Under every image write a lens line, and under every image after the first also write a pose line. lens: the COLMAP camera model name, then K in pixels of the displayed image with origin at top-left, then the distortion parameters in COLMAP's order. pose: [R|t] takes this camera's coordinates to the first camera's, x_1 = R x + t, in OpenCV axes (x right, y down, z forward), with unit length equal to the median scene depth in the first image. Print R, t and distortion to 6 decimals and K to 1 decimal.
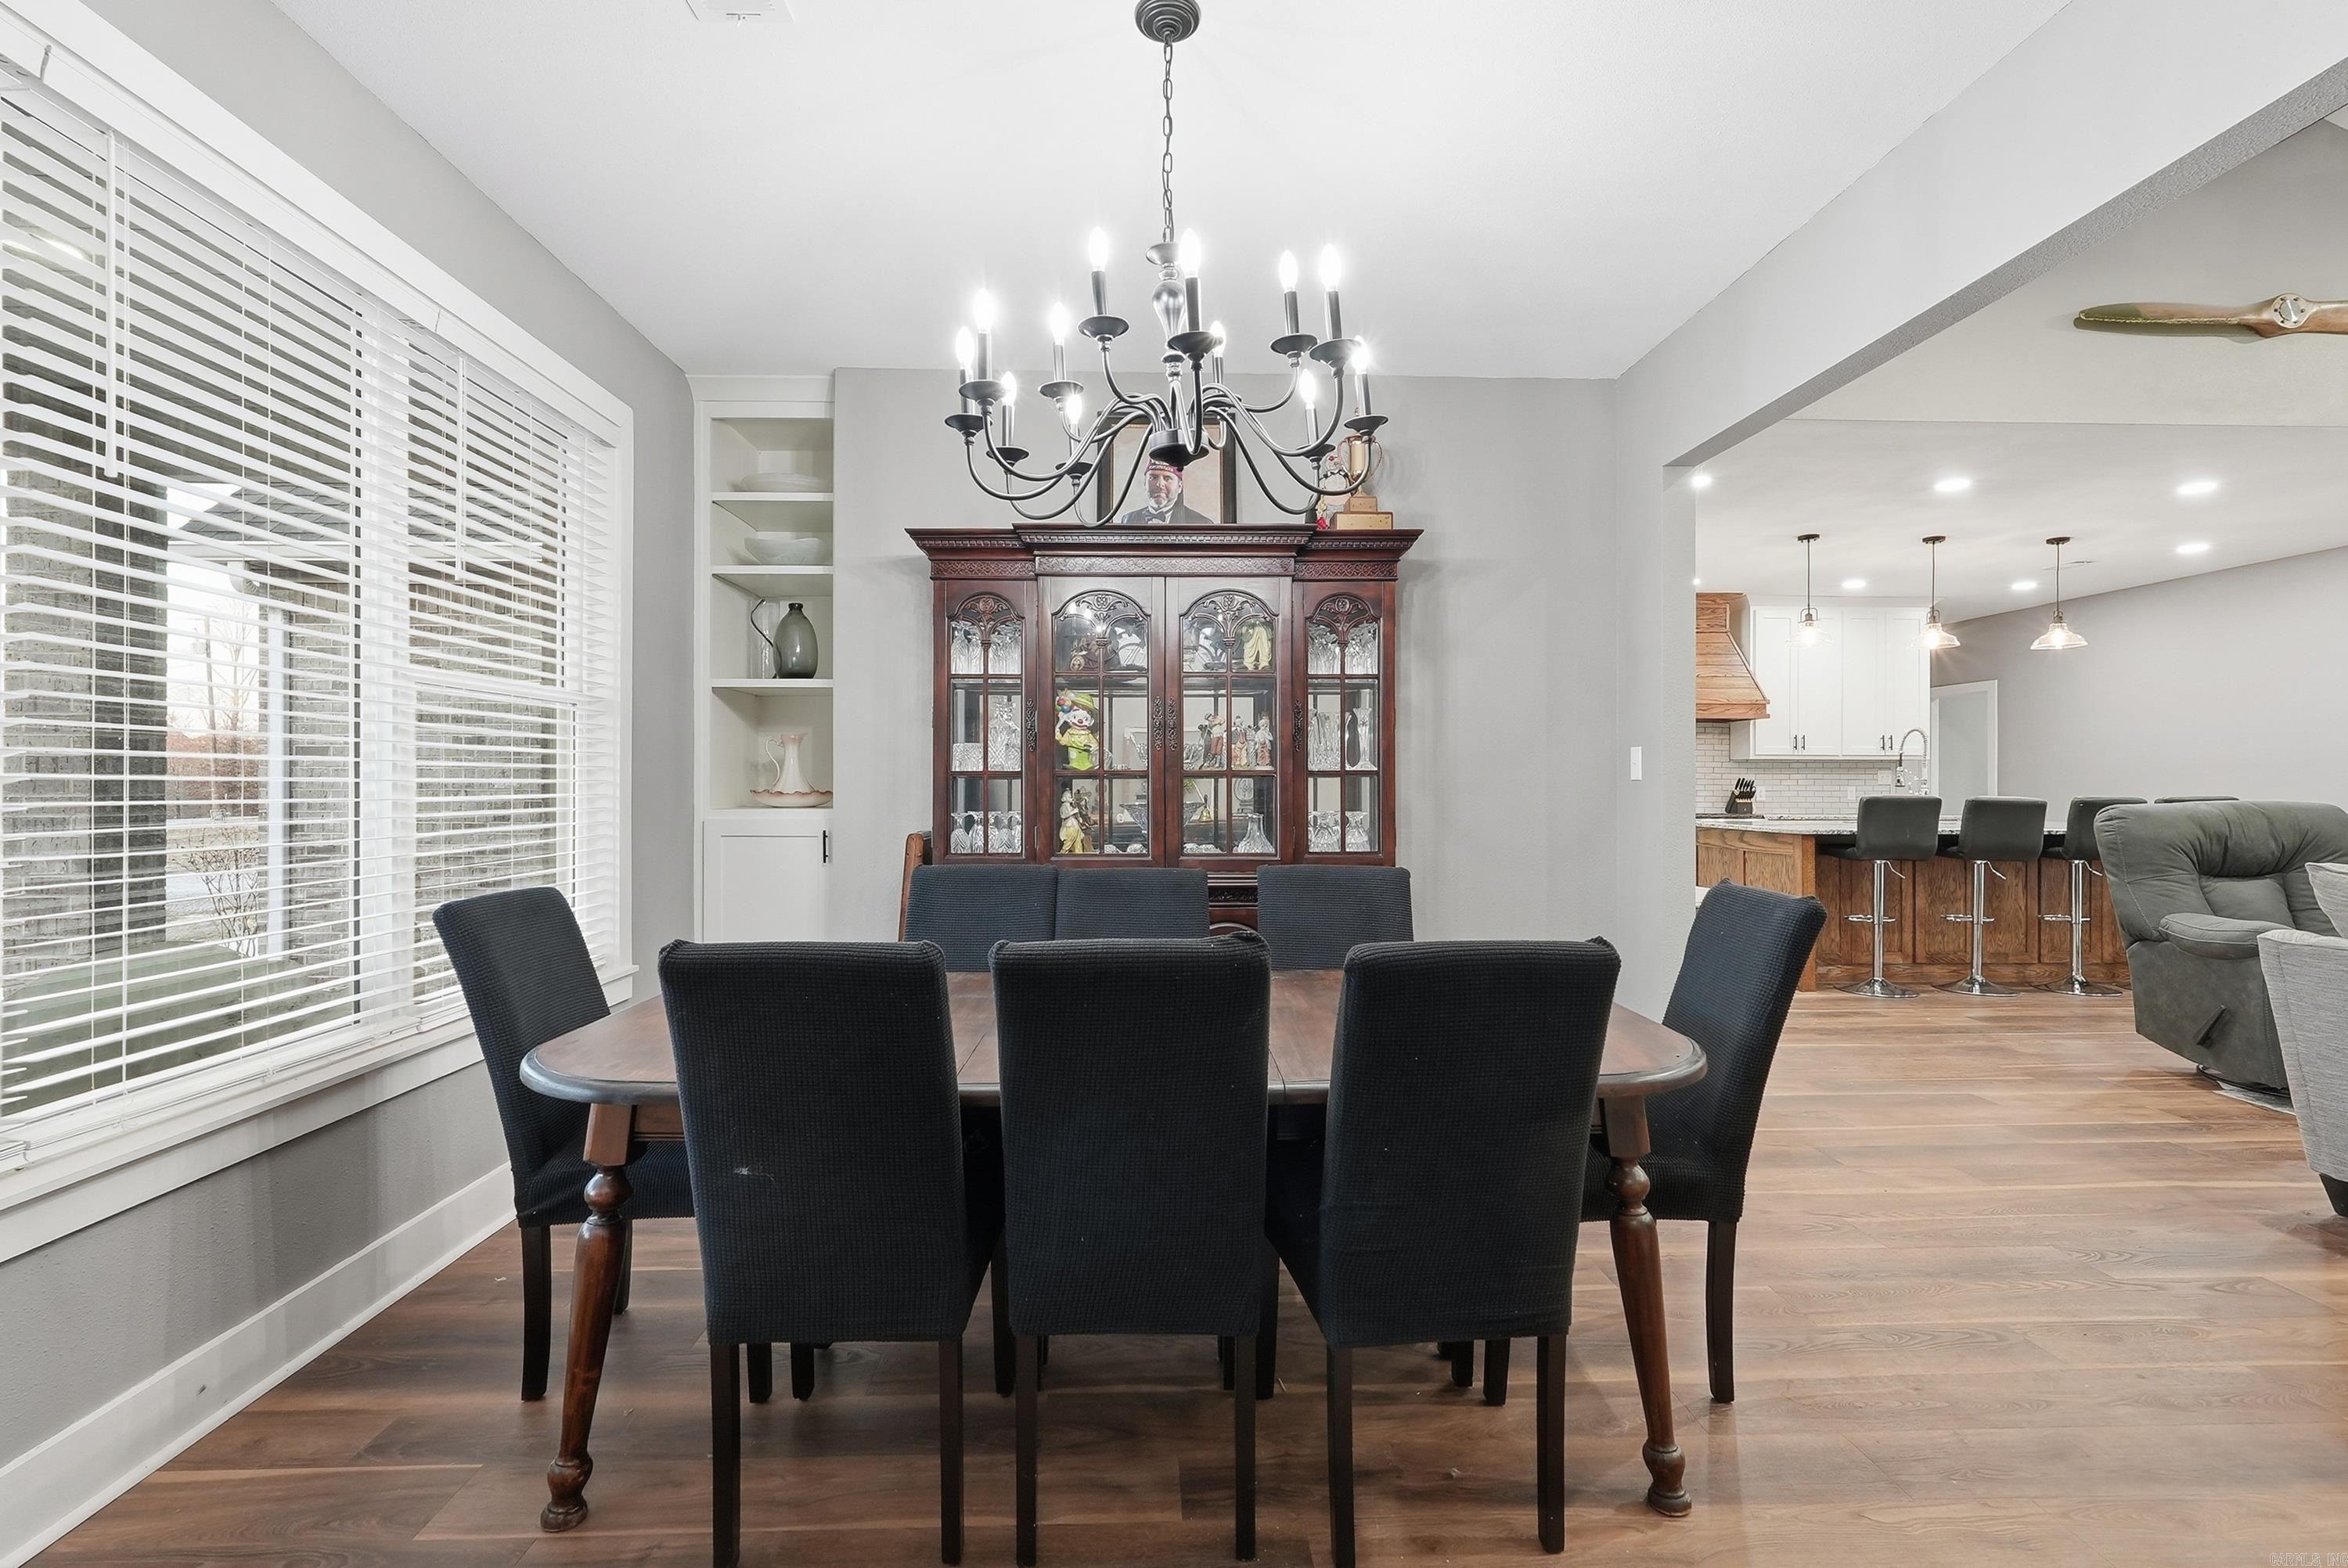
lens RADIAL K [[1049.9, 0, 1177.3], [0, 1049.9, 773.8], [0, 0, 1]] dist [-0.014937, 0.008286]
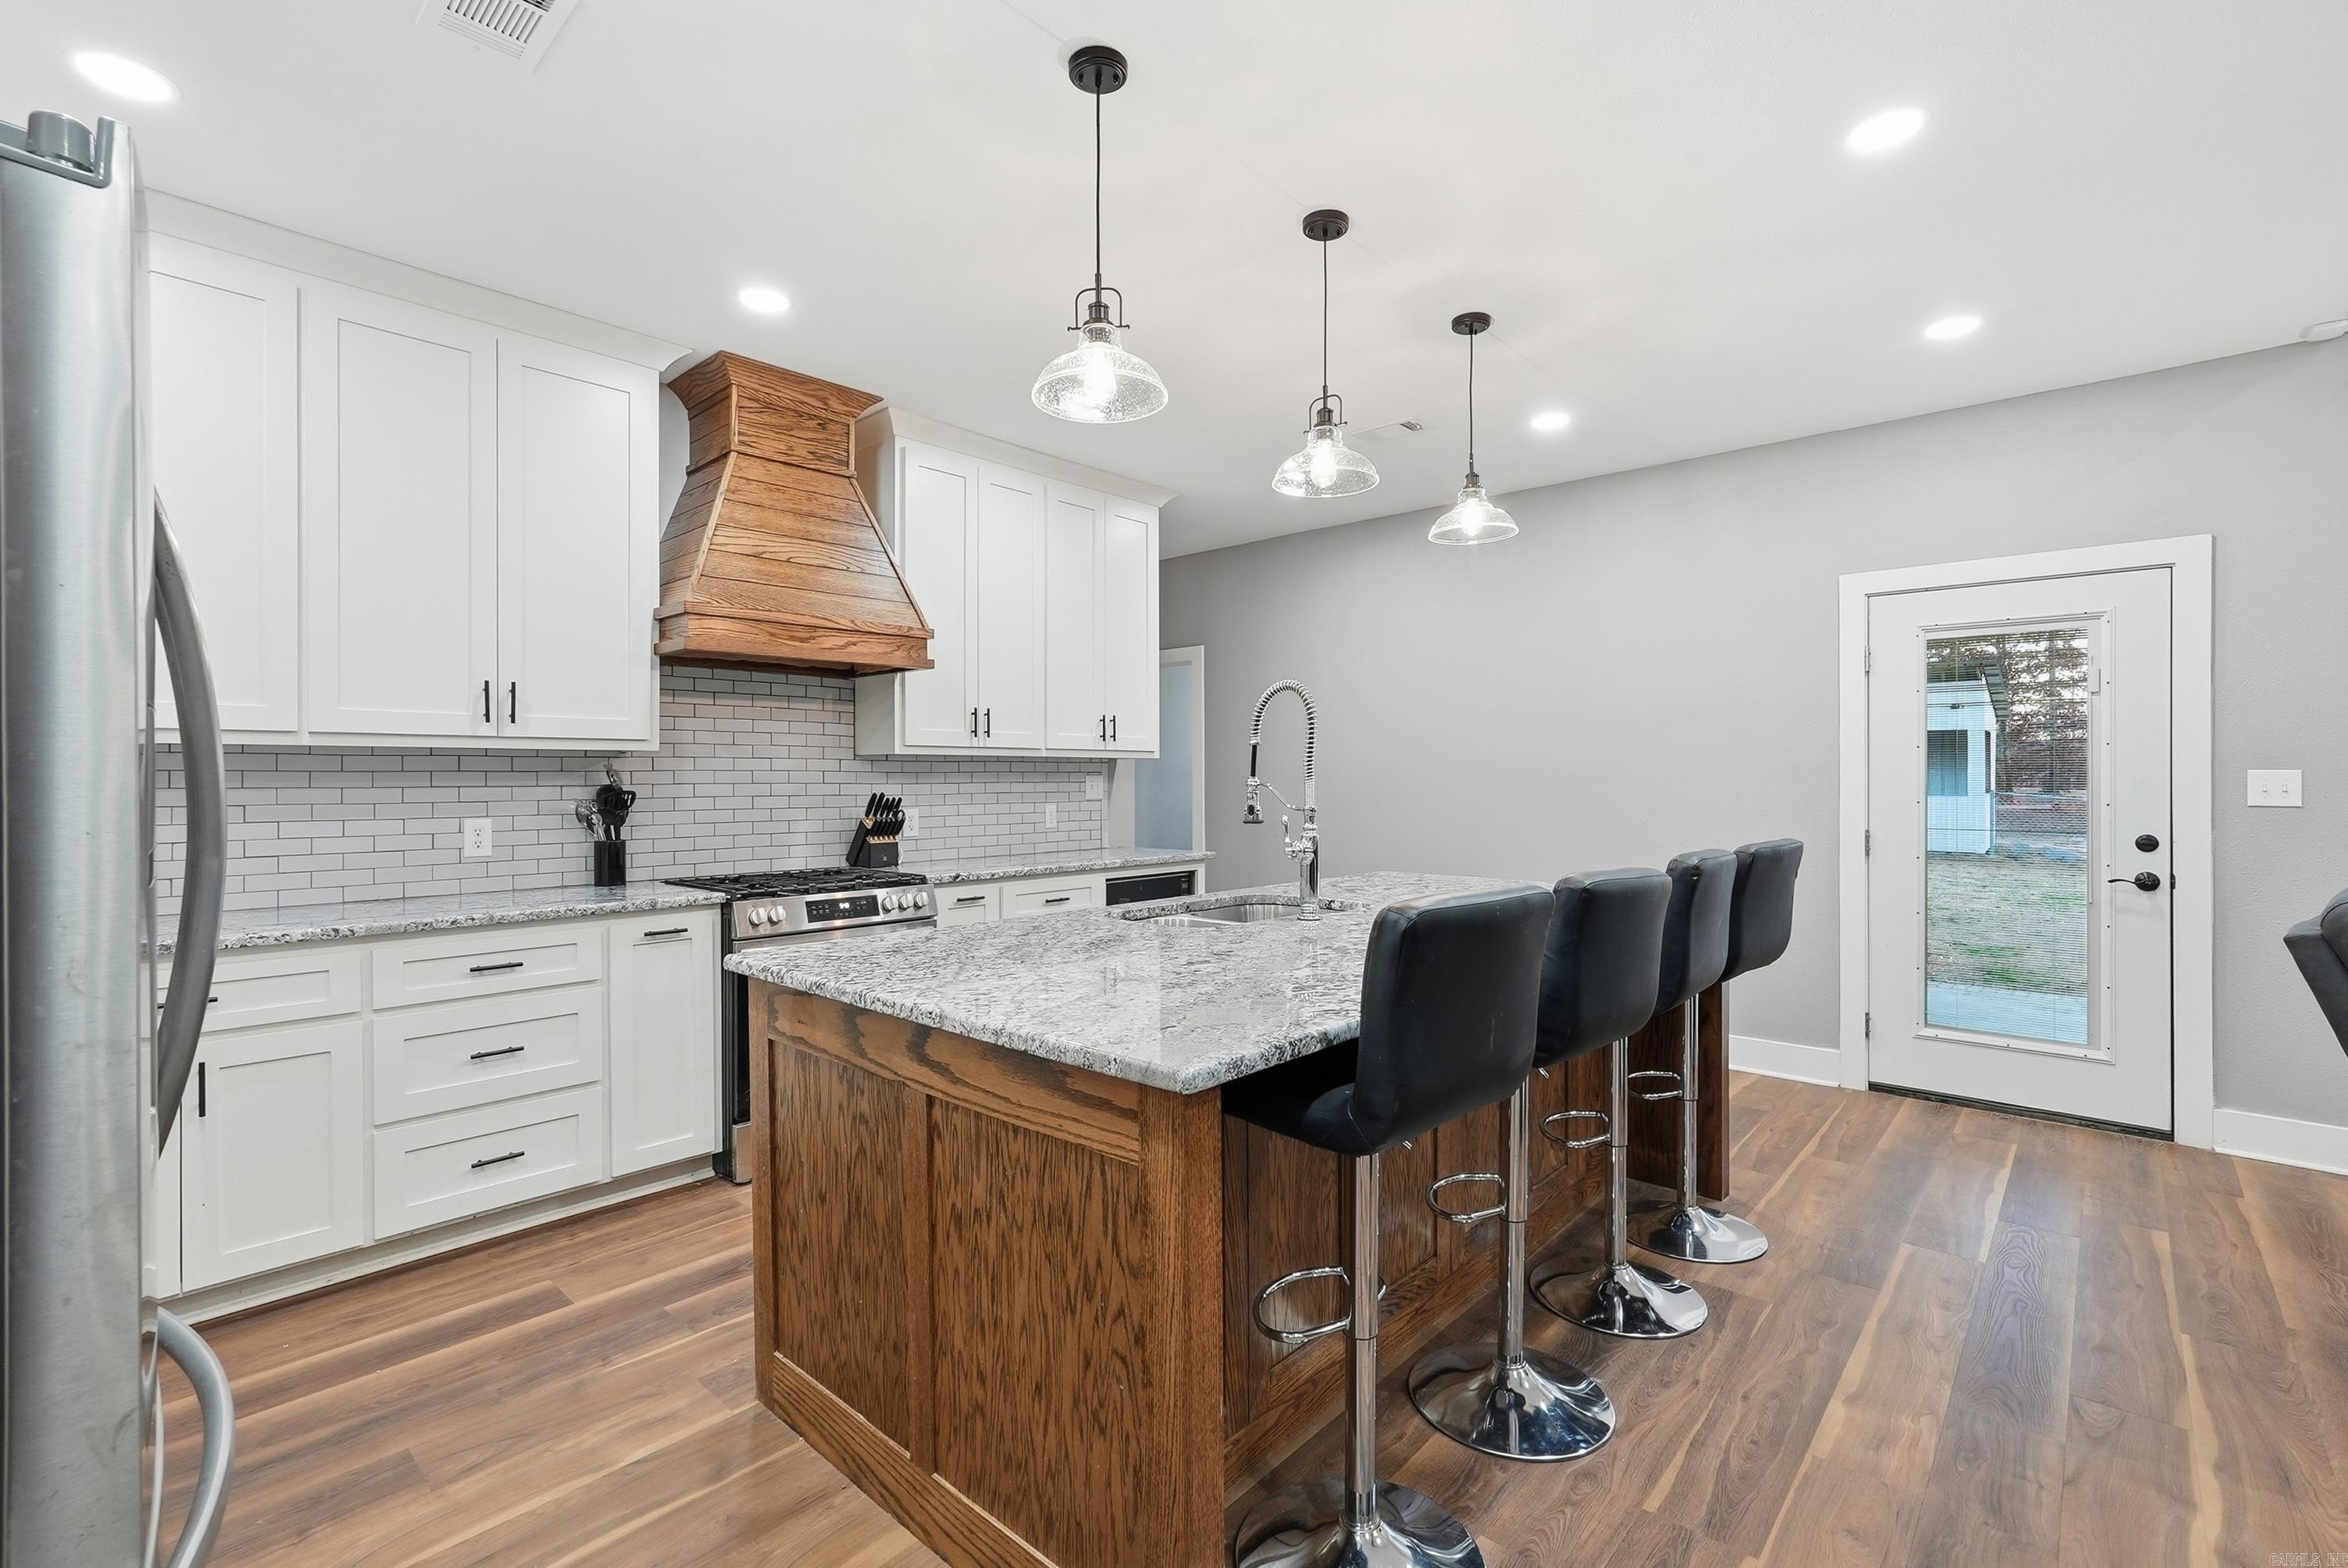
lens RADIAL K [[1049.9, 0, 1177.3], [0, 1049.9, 773.8], [0, 0, 1]] dist [-0.014937, 0.008286]
pose [[0.699082, -0.003672, 0.715032, 0.294880], [0.001500, 0.999992, 0.003669, -0.006620], [-0.715039, -0.001492, 0.699082, 0.572748]]
